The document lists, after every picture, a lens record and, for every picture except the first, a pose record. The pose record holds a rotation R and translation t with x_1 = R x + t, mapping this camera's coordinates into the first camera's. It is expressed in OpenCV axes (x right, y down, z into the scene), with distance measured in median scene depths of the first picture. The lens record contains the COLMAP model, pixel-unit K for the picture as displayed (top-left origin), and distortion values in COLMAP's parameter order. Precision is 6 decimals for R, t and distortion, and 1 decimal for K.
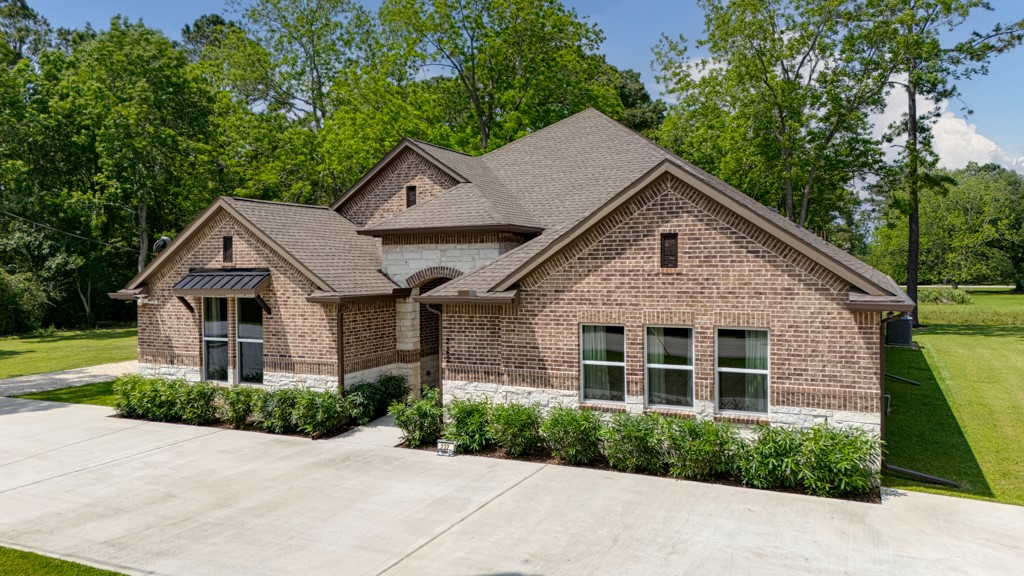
lens RADIAL K [[740.2, 0, 516.9], [0, 740.2, 286.3], [0, 0, 1]] dist [0.107061, -0.126407]
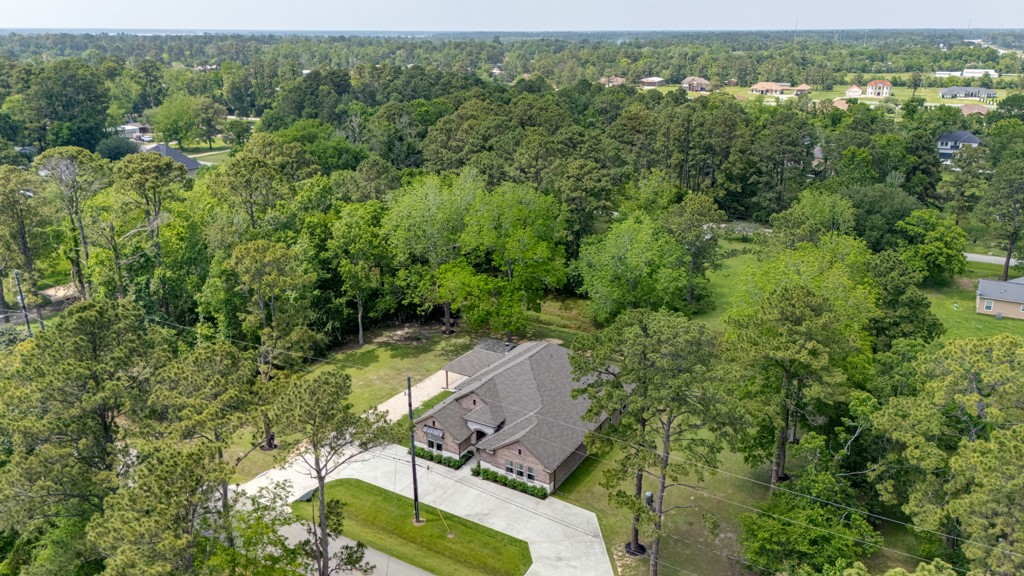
lens RADIAL K [[747.2, 0, 512.0], [0, 747.2, 288.0], [0, 0, 1]] dist [0.092973, -0.095103]
pose [[0.994998, 0.041989, -0.090646, 0.551679], [-0.013599, 0.955862, 0.293500, -2.629797], [0.098968, -0.290799, 0.951652, -3.654708]]
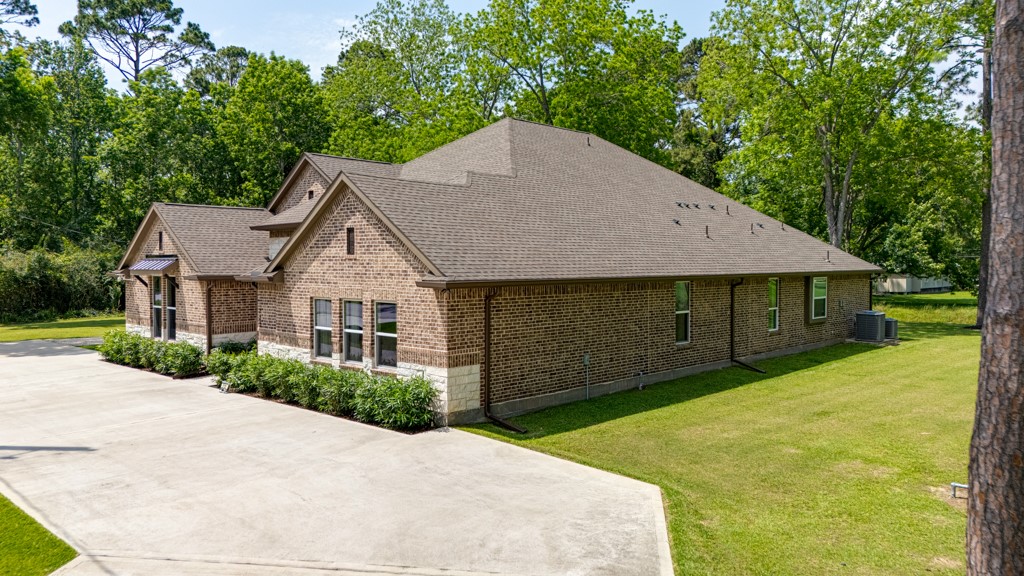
lens RADIAL K [[747.2, 0, 512.0], [0, 747.2, 288.0], [0, 0, 1]] dist [0.092973, -0.095103]
pose [[0.948010, 0.017688, -0.317747, 0.813615], [-0.014575, 0.999820, 0.012171, 0.011945], [0.317905, -0.006907, 0.948097, -0.134639]]
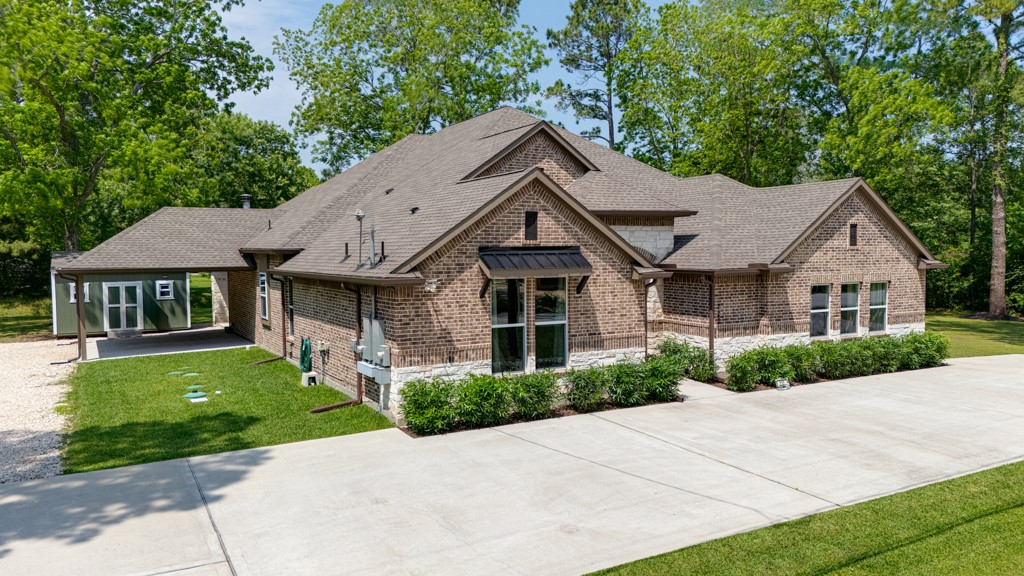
lens RADIAL K [[740.2, 0, 516.9], [0, 740.2, 286.3], [0, 0, 1]] dist [0.107061, -0.126407]
pose [[0.581976, -0.037361, 0.812348, -1.388367], [0.023534, 0.999299, 0.029099, -0.002546], [-0.812866, 0.002183, 0.582447, 0.597934]]
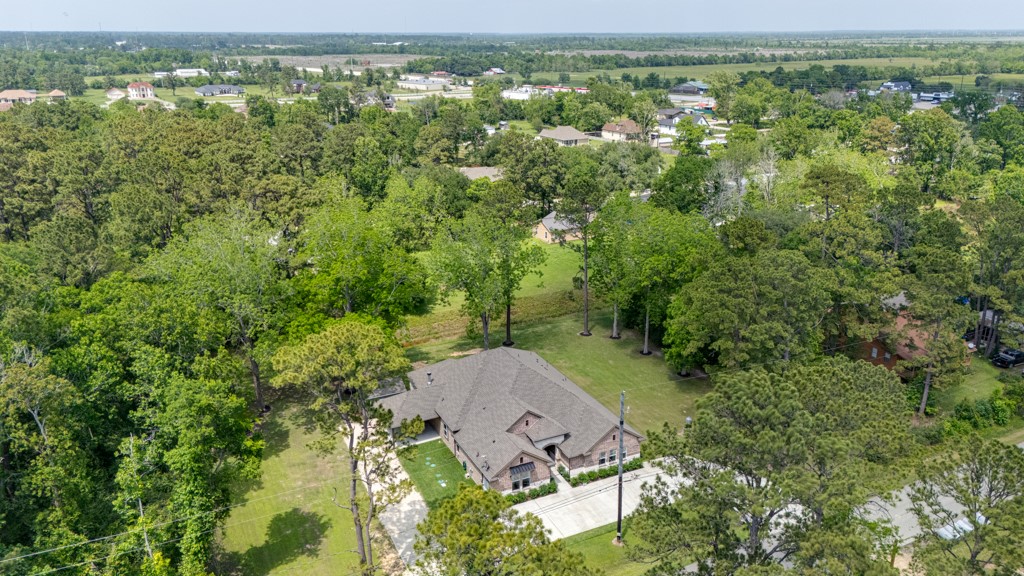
lens RADIAL K [[747.2, 0, 512.0], [0, 747.2, 288.0], [0, 0, 1]] dist [0.092973, -0.095103]
pose [[0.624927, -0.237580, 0.743654, -3.928161], [0.015911, 0.956247, 0.292127, -2.598764], [-0.780521, -0.170726, 0.601365, -1.512564]]
